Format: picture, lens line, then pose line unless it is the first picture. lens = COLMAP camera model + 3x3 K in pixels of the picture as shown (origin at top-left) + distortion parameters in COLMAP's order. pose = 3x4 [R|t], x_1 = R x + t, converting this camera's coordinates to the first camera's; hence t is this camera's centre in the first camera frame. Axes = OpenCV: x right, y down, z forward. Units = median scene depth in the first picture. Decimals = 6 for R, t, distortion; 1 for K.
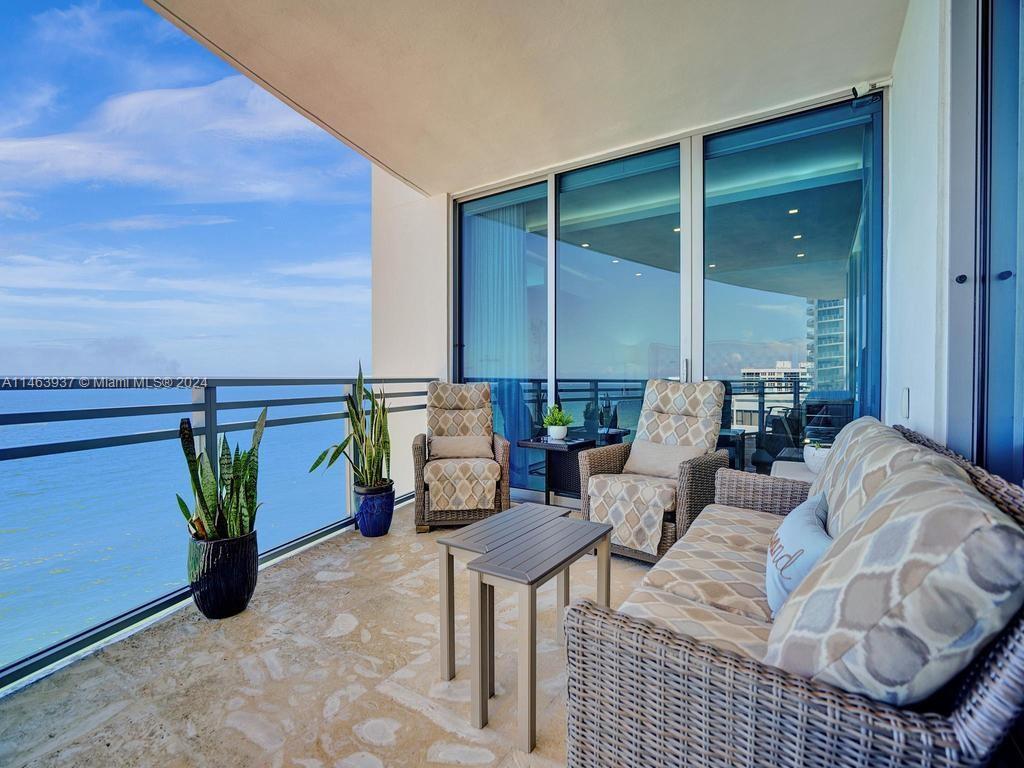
lens RADIAL K [[487.7, 0, 510.9], [0, 487.7, 389.8], [0, 0, 1]] dist [-0.052291, 0.021342]
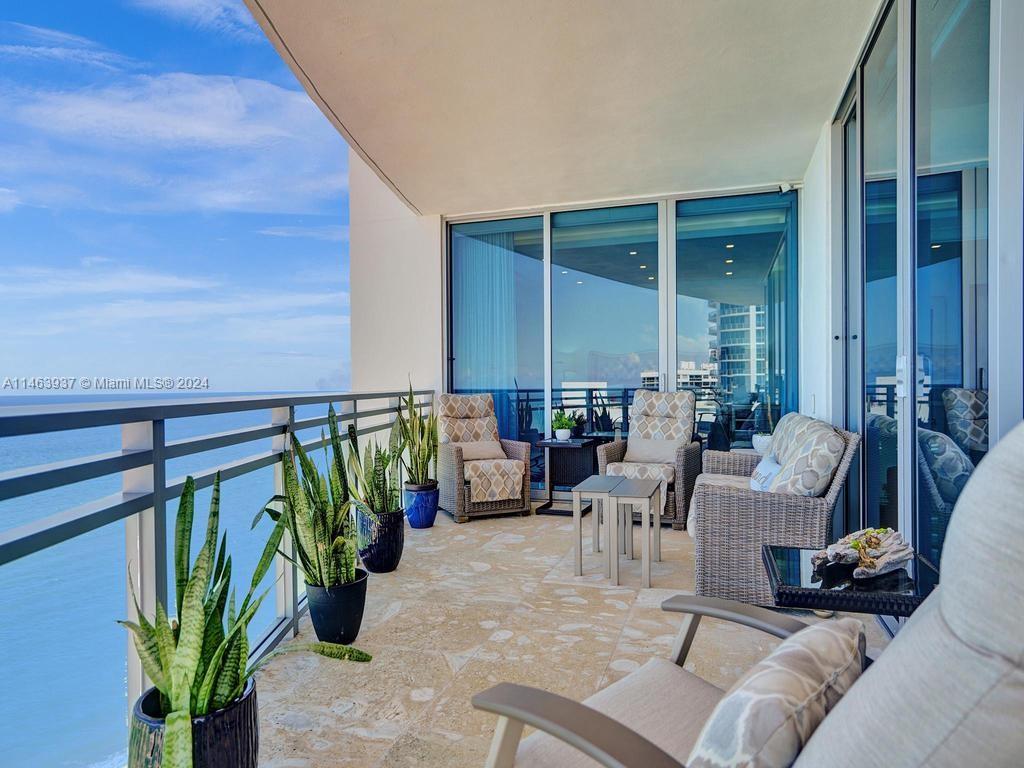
lens RADIAL K [[706.4, 0, 512.0], [0, 706.4, 384.0], [0, 0, 1]] dist [0.034147, 0.000367]
pose [[0.959416, -0.007379, 0.281898, -0.566826], [0.014040, 0.999668, -0.021615, -0.001470], [-0.281645, 0.024696, 0.959201, -0.701281]]
